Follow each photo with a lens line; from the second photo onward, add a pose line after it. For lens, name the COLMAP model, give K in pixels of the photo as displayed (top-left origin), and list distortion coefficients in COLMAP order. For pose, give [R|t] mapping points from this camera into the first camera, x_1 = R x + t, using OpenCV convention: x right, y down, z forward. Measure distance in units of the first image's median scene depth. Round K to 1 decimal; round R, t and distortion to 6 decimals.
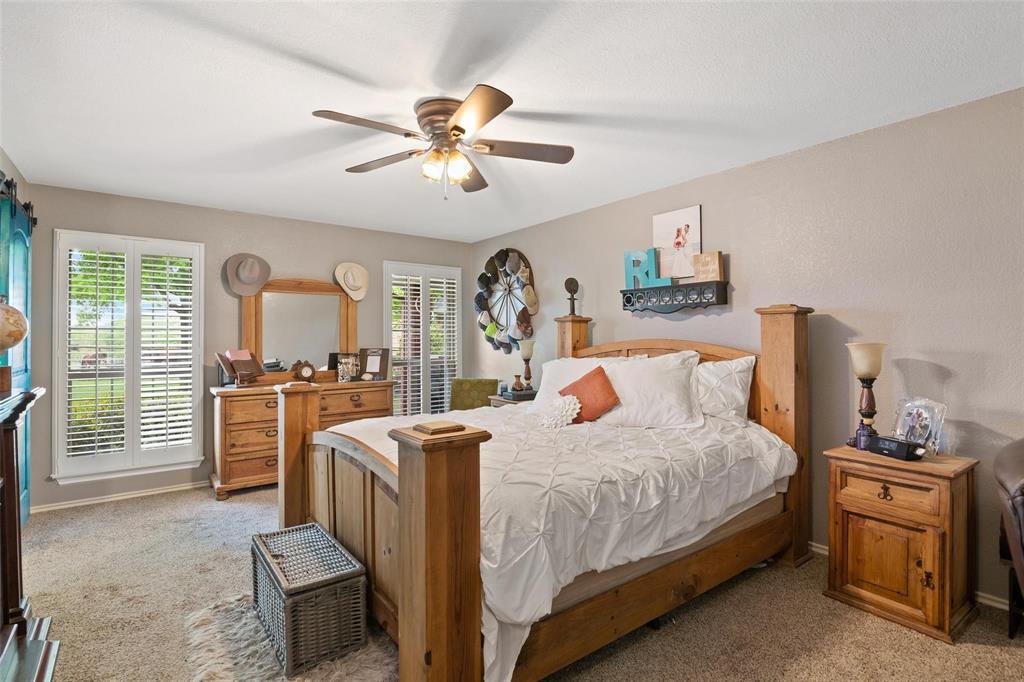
lens RADIAL K [[487.4, 0, 514.7], [0, 487.4, 333.1], [0, 0, 1]] dist [-0.003680, -0.000509]
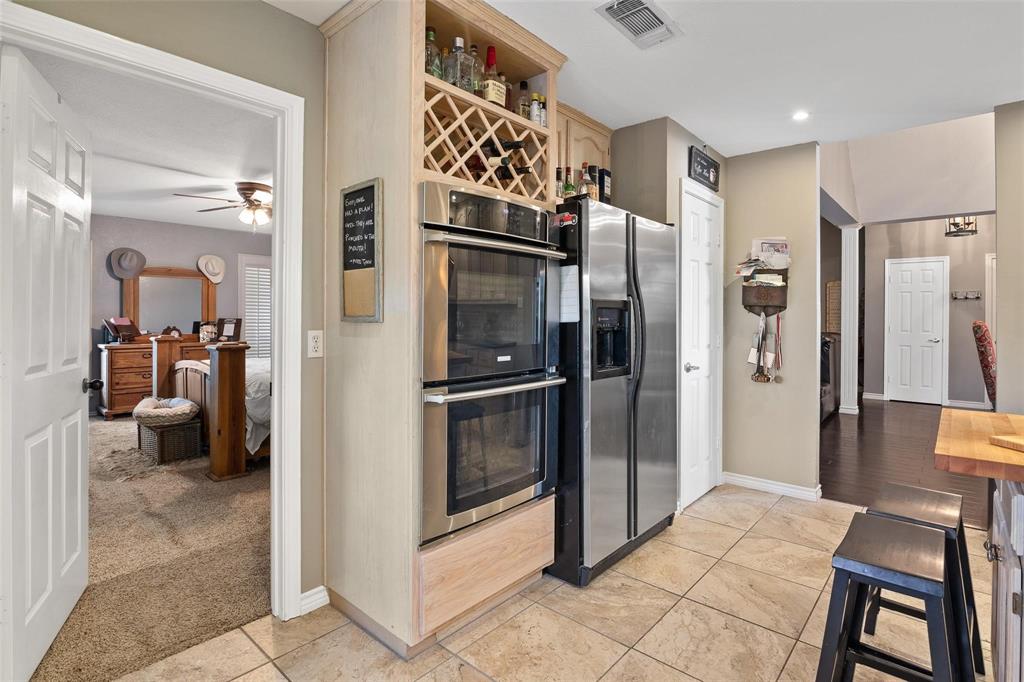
lens RADIAL K [[501.4, 0, 514.1], [0, 501.4, 318.0], [0, 0, 1]] dist [-0.001329, -0.000326]
pose [[0.984000, 0.008301, 0.177973, 0.301937], [-0.010338, 0.999891, 0.010525, 0.008803], [-0.177866, -0.012197, 0.983979, -0.643798]]
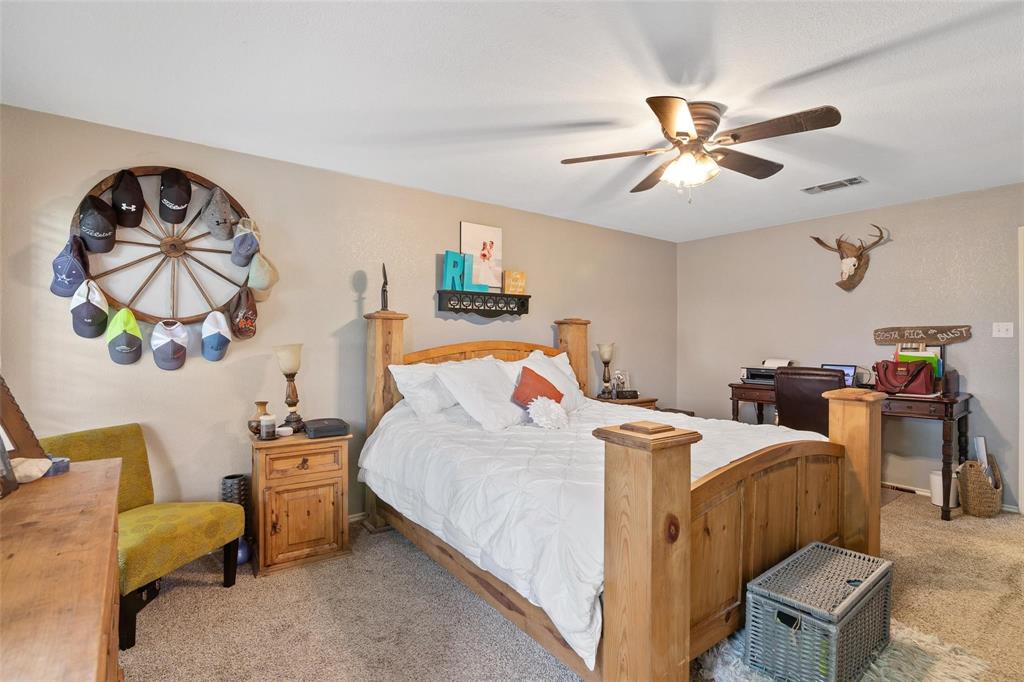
lens RADIAL K [[487.4, 0, 514.7], [0, 487.4, 333.1], [0, 0, 1]] dist [-0.003680, -0.000509]
pose [[-0.007898, 0.003817, 0.999962, -0.659977], [-0.016040, 0.999864, -0.003944, -0.001638], [-0.999840, -0.016071, -0.007835, 0.786170]]
